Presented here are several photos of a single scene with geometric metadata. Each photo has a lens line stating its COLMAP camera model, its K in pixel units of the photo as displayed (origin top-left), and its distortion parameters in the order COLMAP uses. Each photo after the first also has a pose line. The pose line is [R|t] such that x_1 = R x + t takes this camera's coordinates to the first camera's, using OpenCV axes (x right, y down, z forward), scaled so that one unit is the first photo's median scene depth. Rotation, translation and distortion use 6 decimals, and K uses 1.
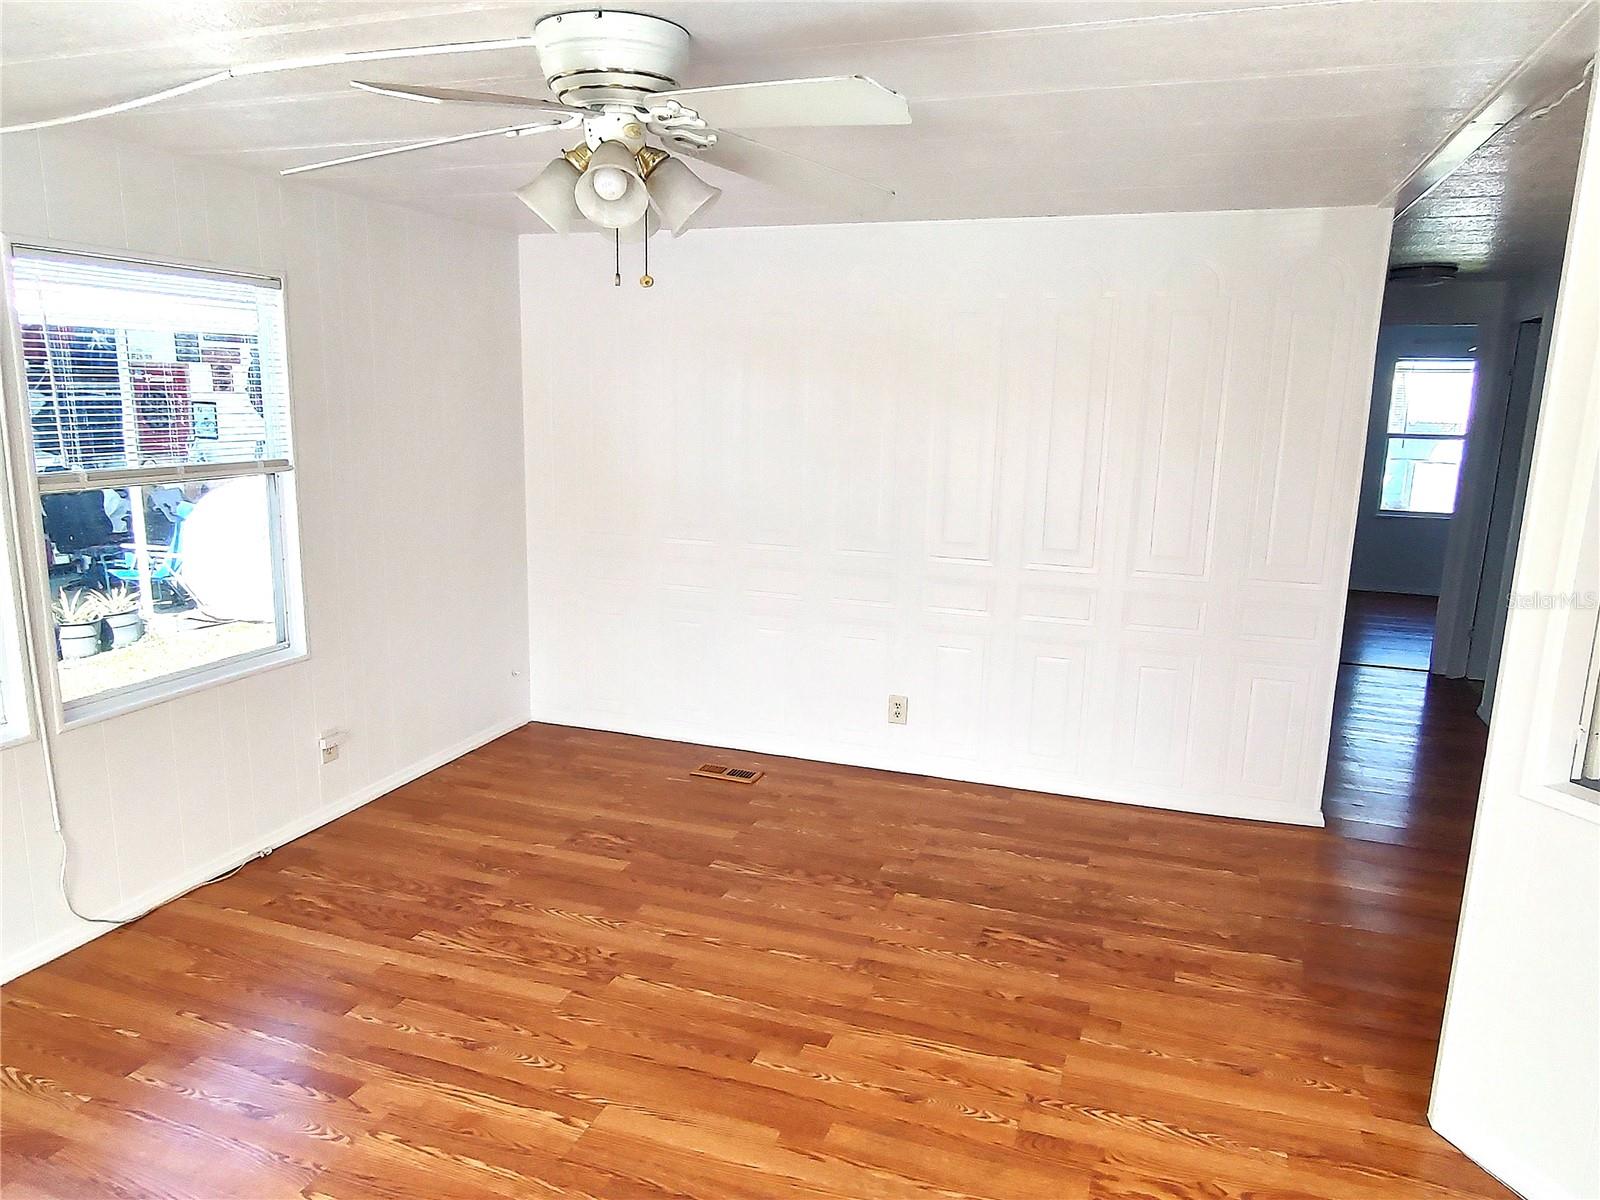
lens RADIAL K [[1073.5, 0, 793.7], [0, 1073.5, 600.3], [0, 0, 1]] dist [0.000147, -0.001253]
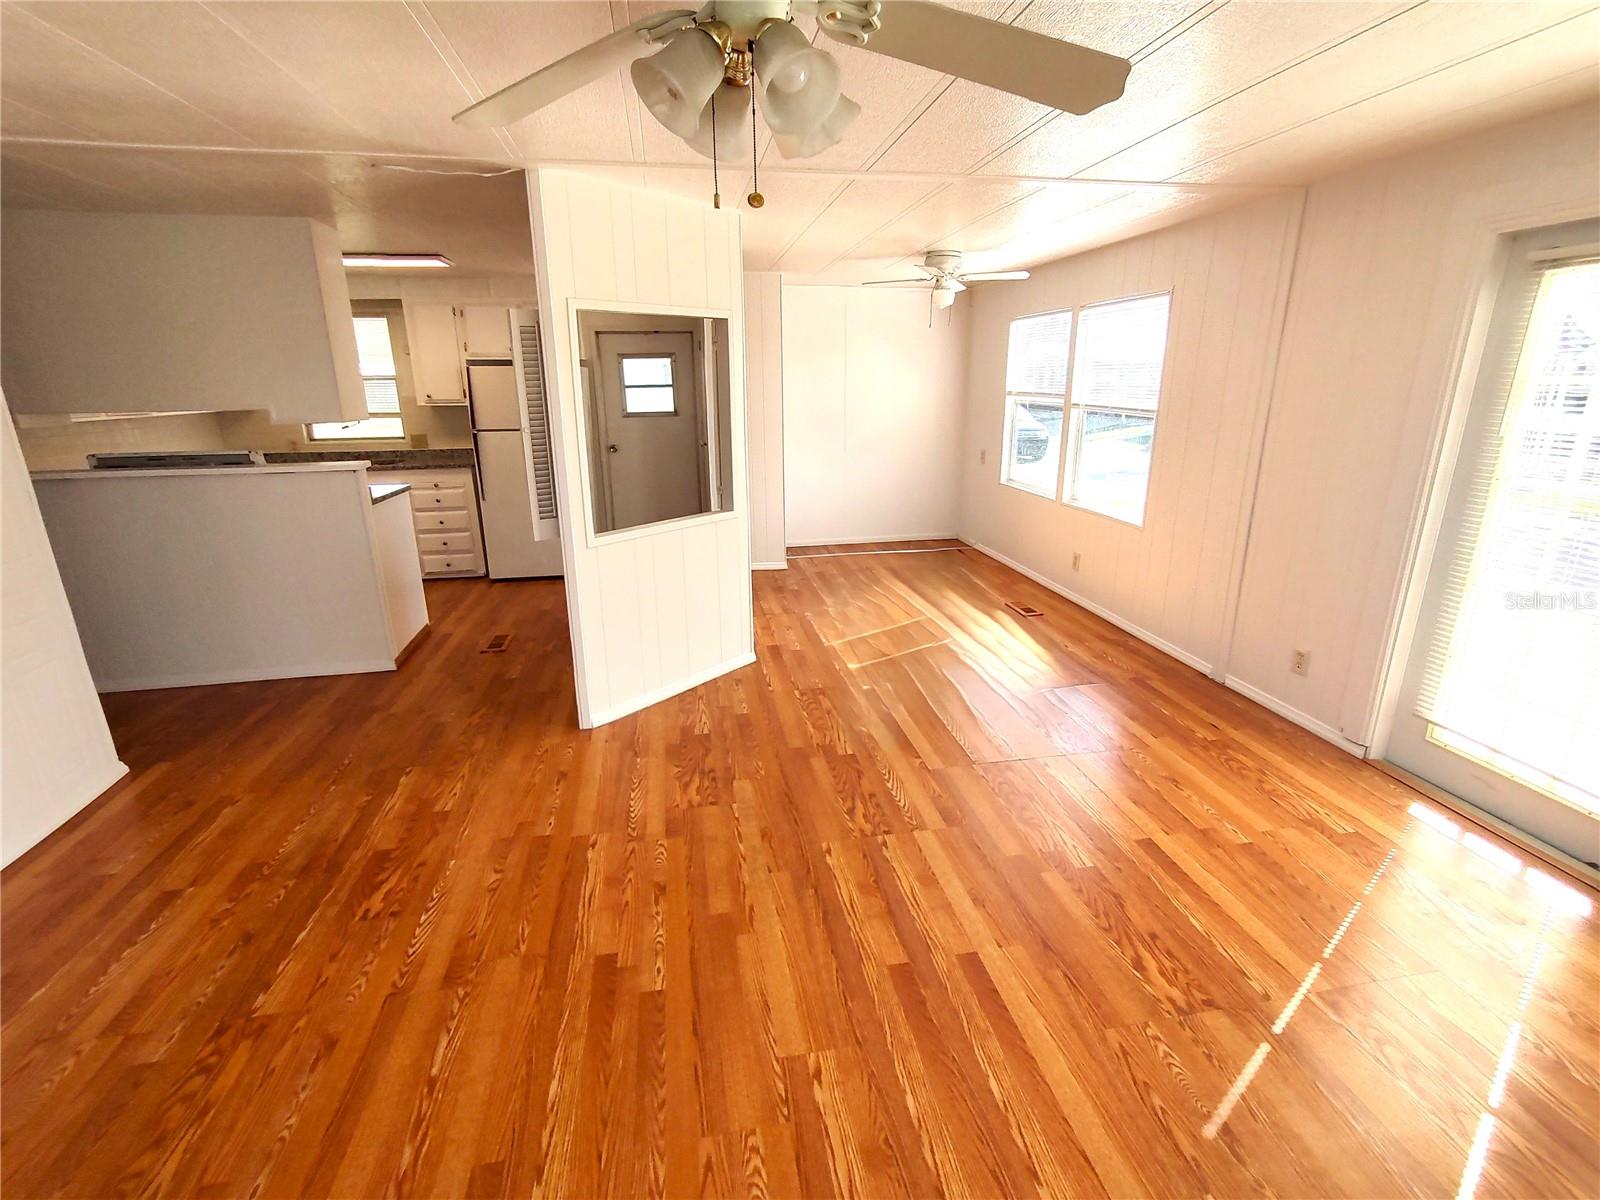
lens RADIAL K [[723.8, 0, 800.6], [0, 723.8, 596.9], [0, 0, 1]] dist [-0.002122, 0.001075]
pose [[-0.491524, -0.272469, 0.827142, -0.541173], [0.170919, 0.901140, 0.398413, -0.165453], [-0.853926, 0.337204, -0.396362, 0.946518]]
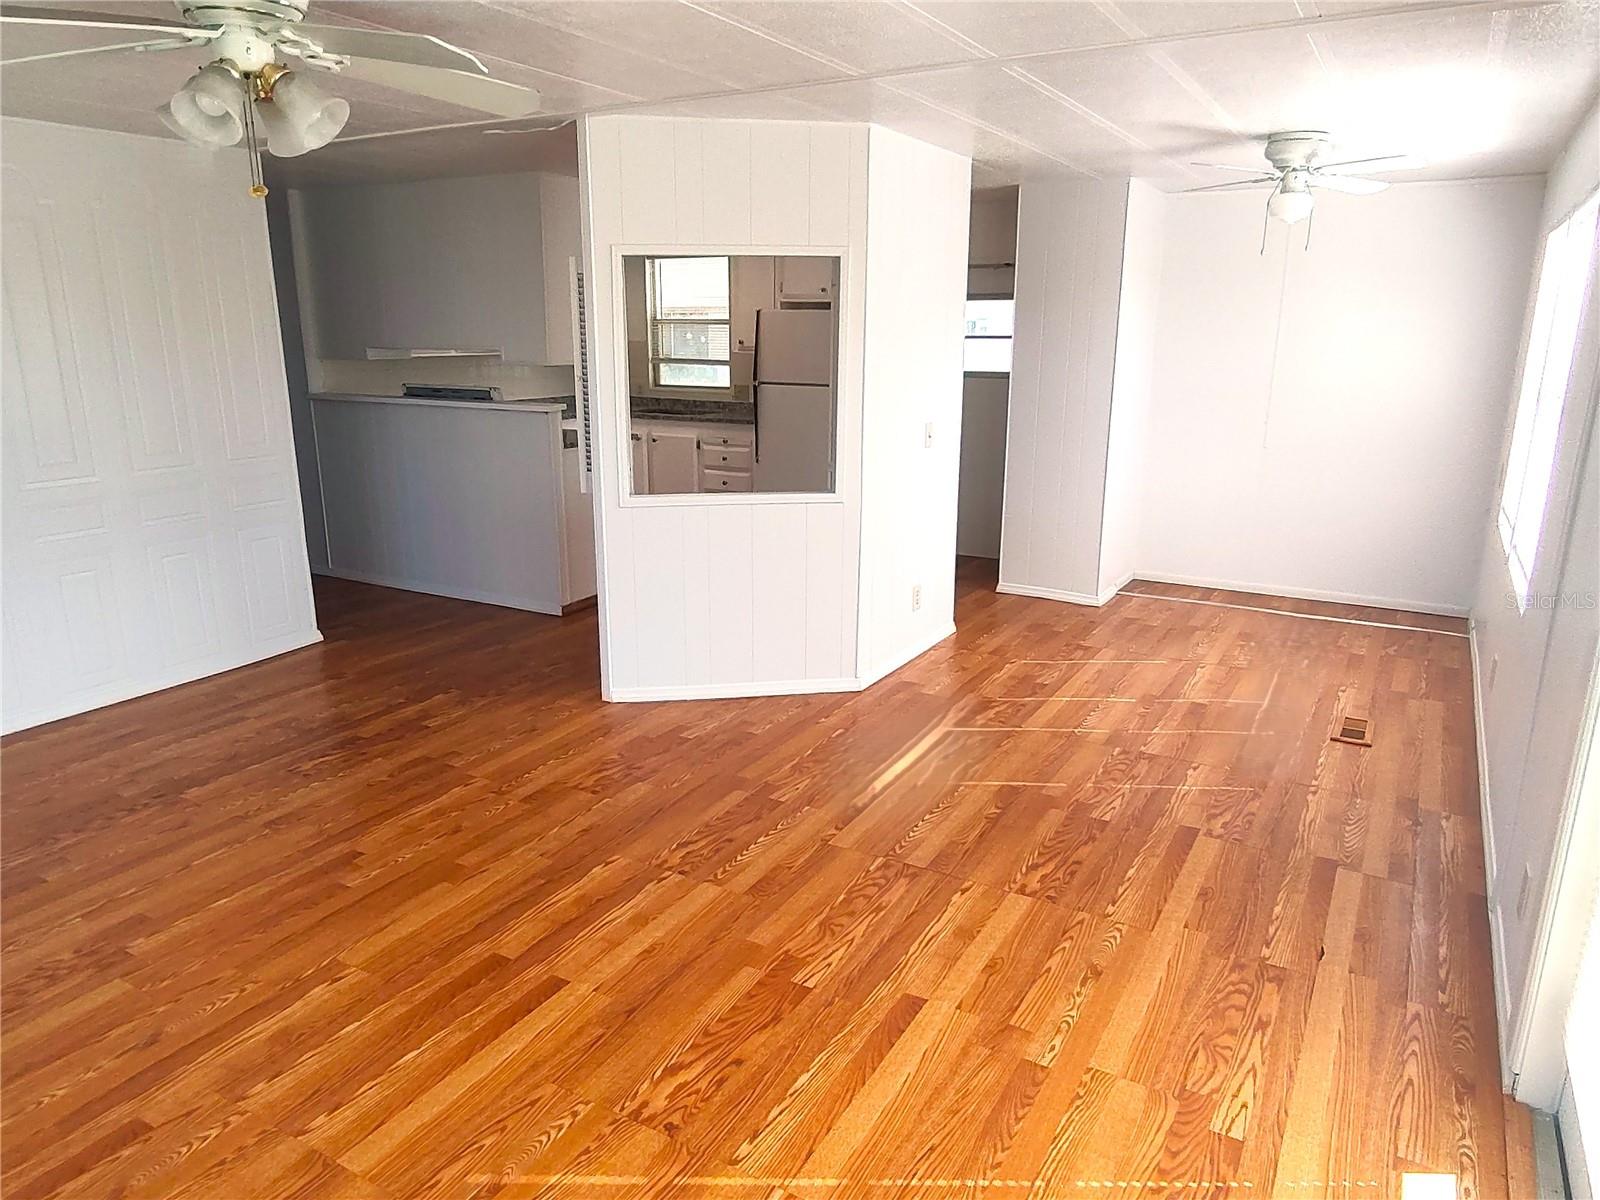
lens RADIAL K [[1079.0, 0, 792.1], [0, 1079.0, 597.5], [0, 0, 1]] dist [-0.000446, -0.000077]
pose [[0.192507, -0.266711, 0.944355, -0.875913], [0.197308, 0.953222, 0.228994, -0.033787], [-0.961255, 0.142246, 0.236126, 0.206673]]
